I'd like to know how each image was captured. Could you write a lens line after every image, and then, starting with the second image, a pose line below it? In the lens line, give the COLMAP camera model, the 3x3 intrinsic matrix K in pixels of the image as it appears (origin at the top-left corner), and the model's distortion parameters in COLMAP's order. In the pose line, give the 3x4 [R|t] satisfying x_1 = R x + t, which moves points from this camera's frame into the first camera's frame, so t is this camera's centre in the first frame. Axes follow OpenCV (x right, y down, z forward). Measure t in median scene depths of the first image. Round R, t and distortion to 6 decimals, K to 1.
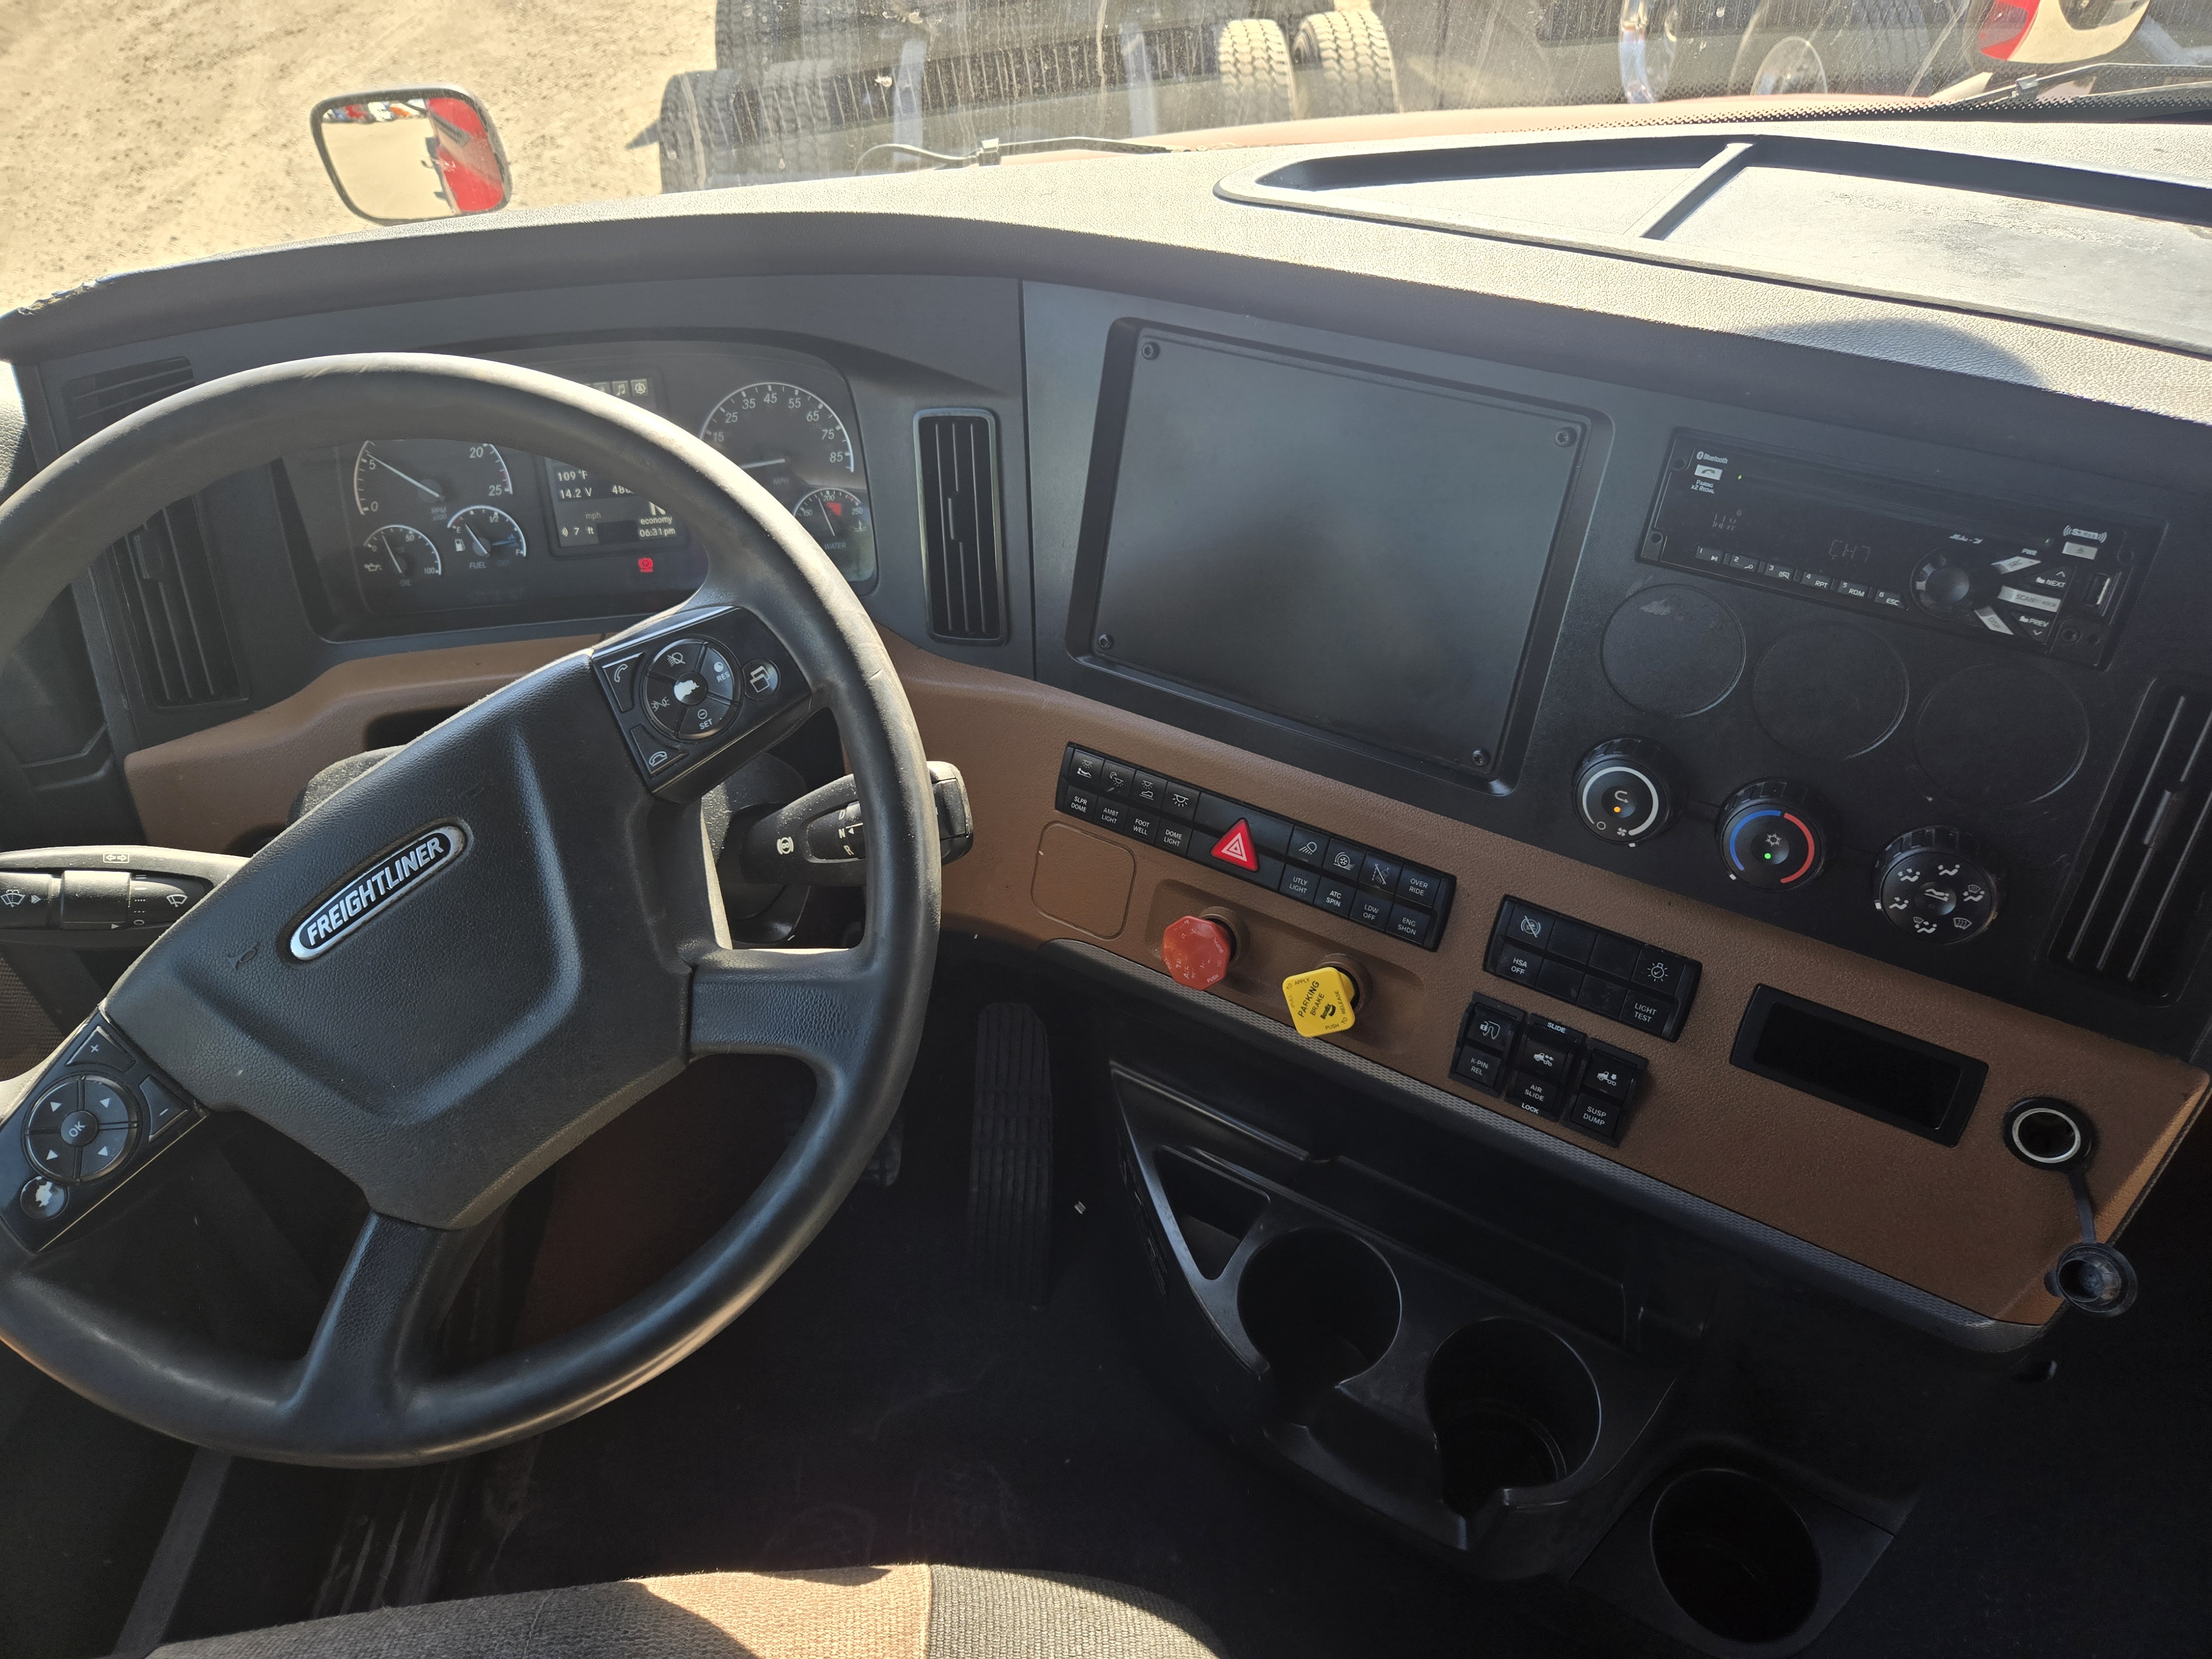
lens RADIAL K [[1459.8, 0, 1108.6], [0, 1459.8, 832.0], [0, 0, 1]] dist [0.046481, -0.028638]
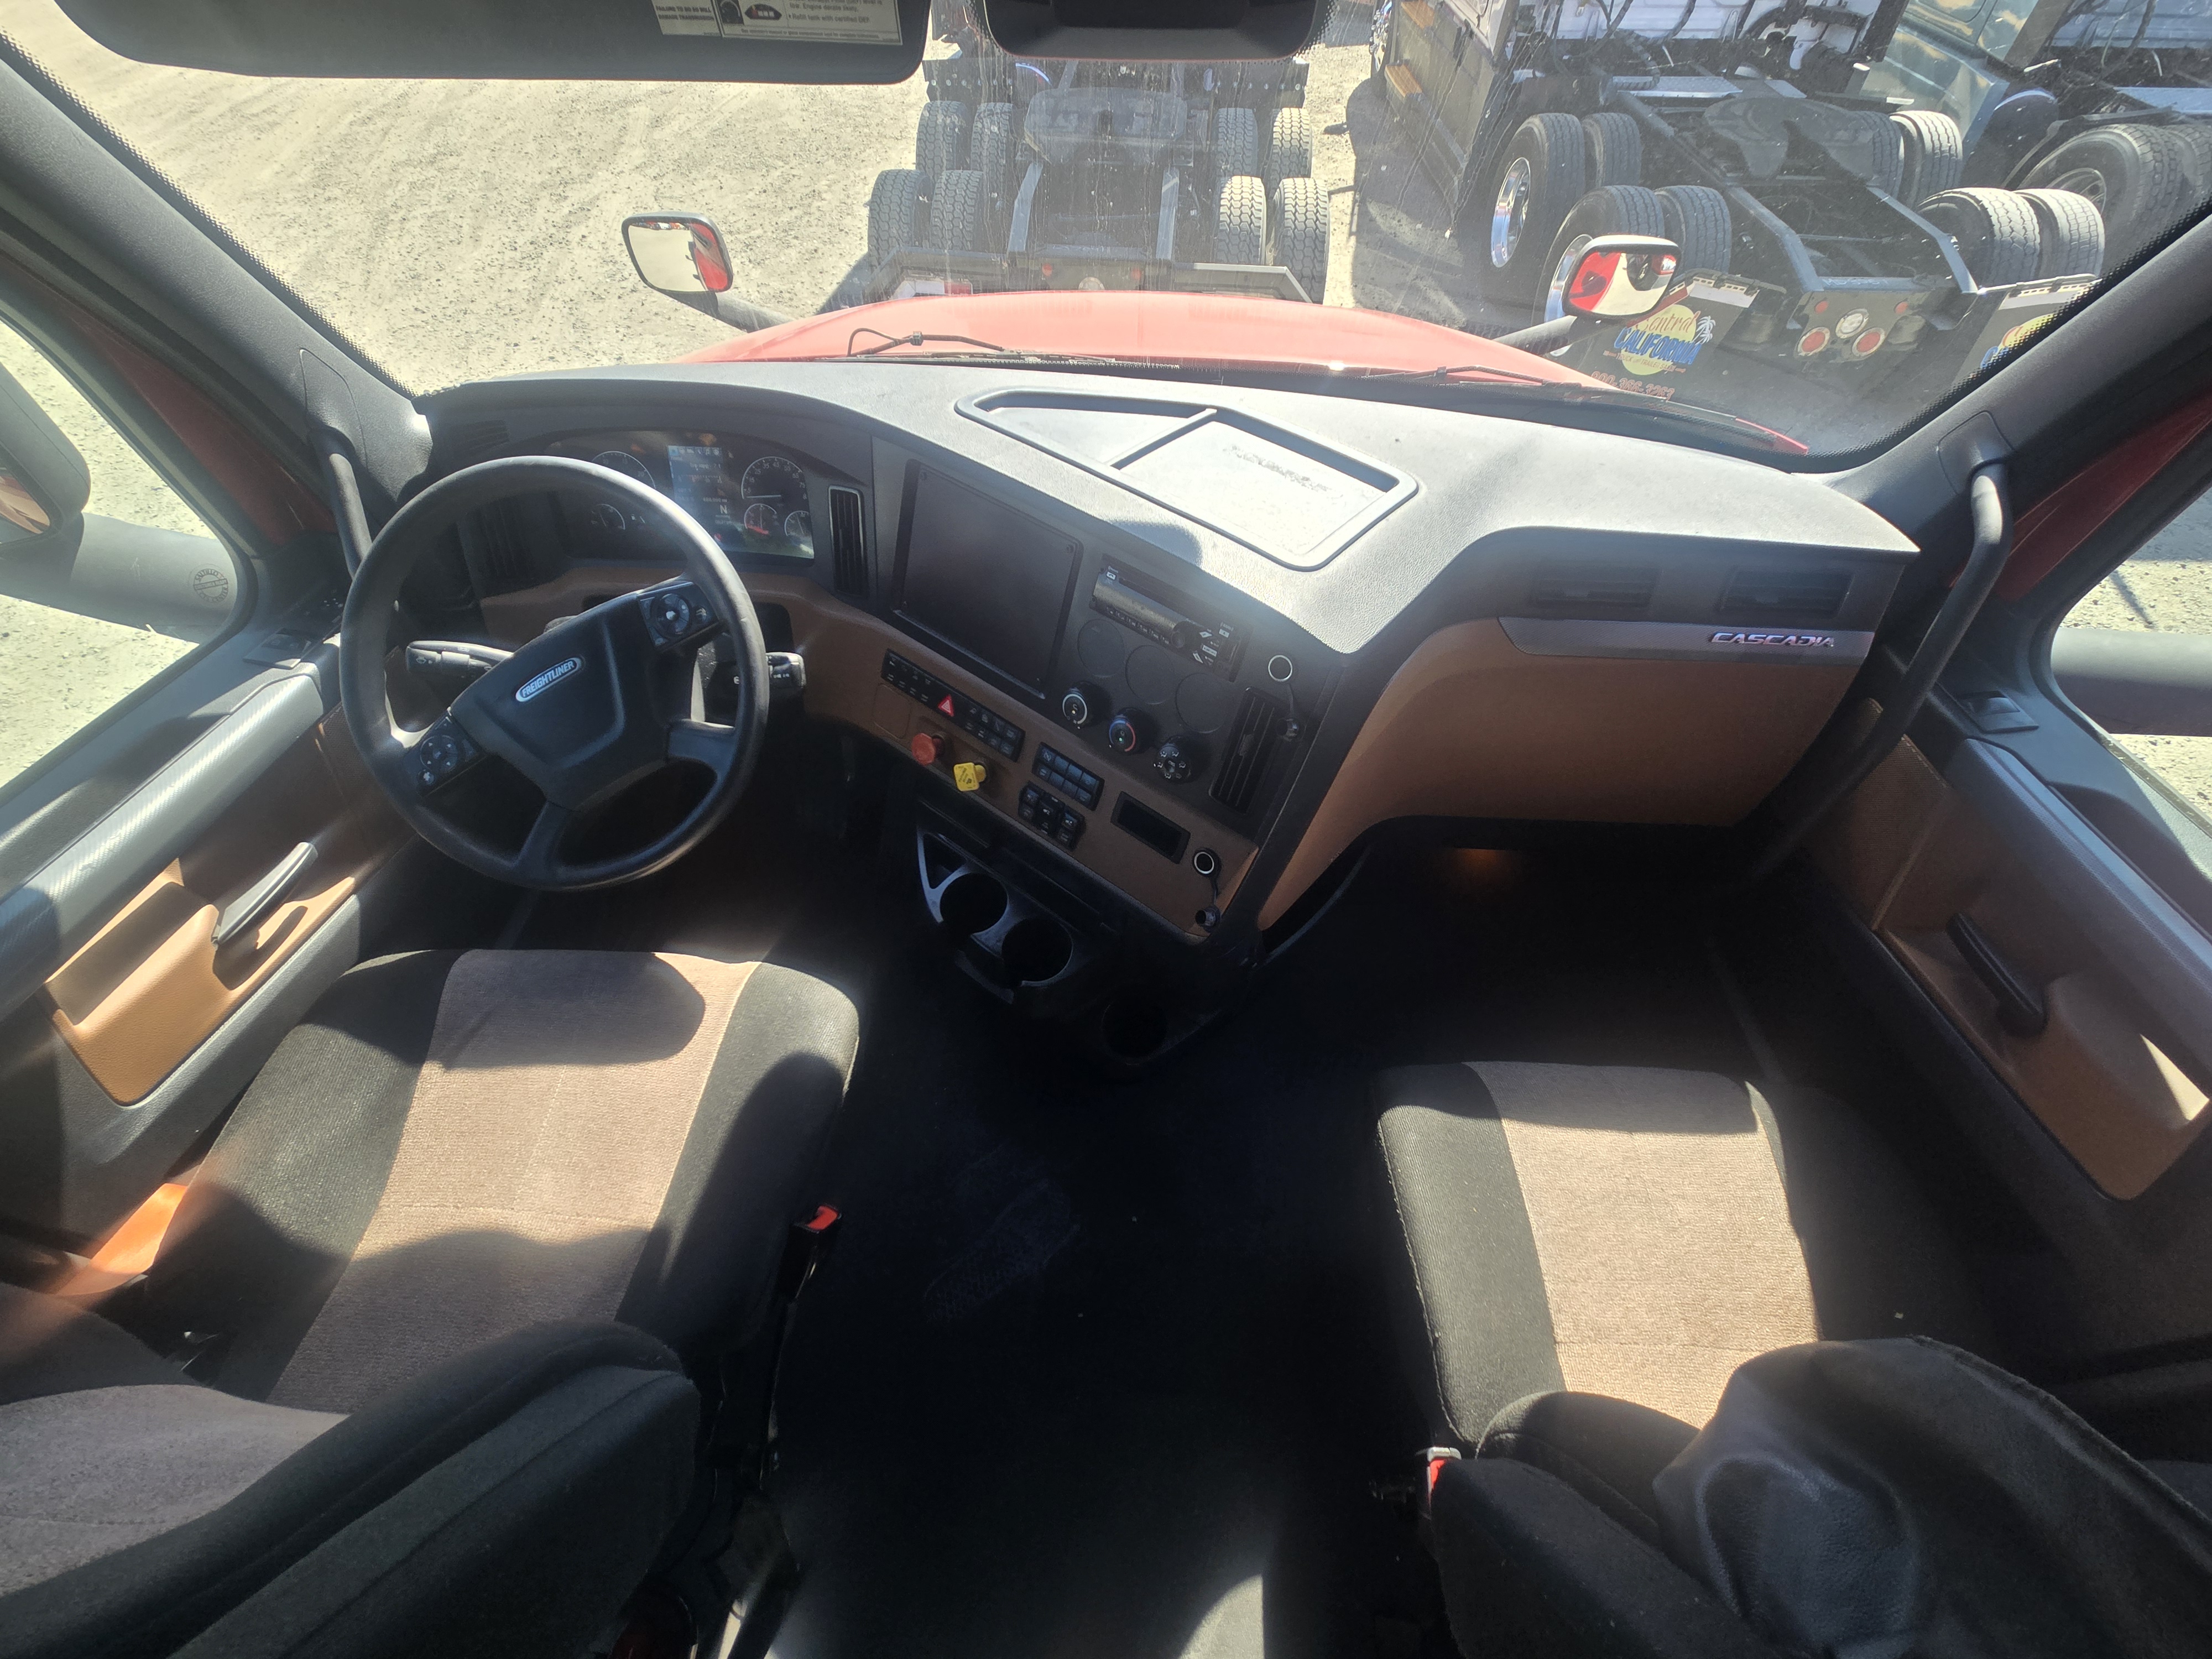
lens RADIAL K [[878.3, 0, 1114.0], [0, 878.3, 845.2], [0, 0, 1]] dist [0.006028, 0.000620]
pose [[0.990433, 0.137261, -0.014218, 0.392915], [-0.132180, 0.973242, 0.187960, -0.070038], [0.039637, -0.184282, 0.982074, -0.382251]]
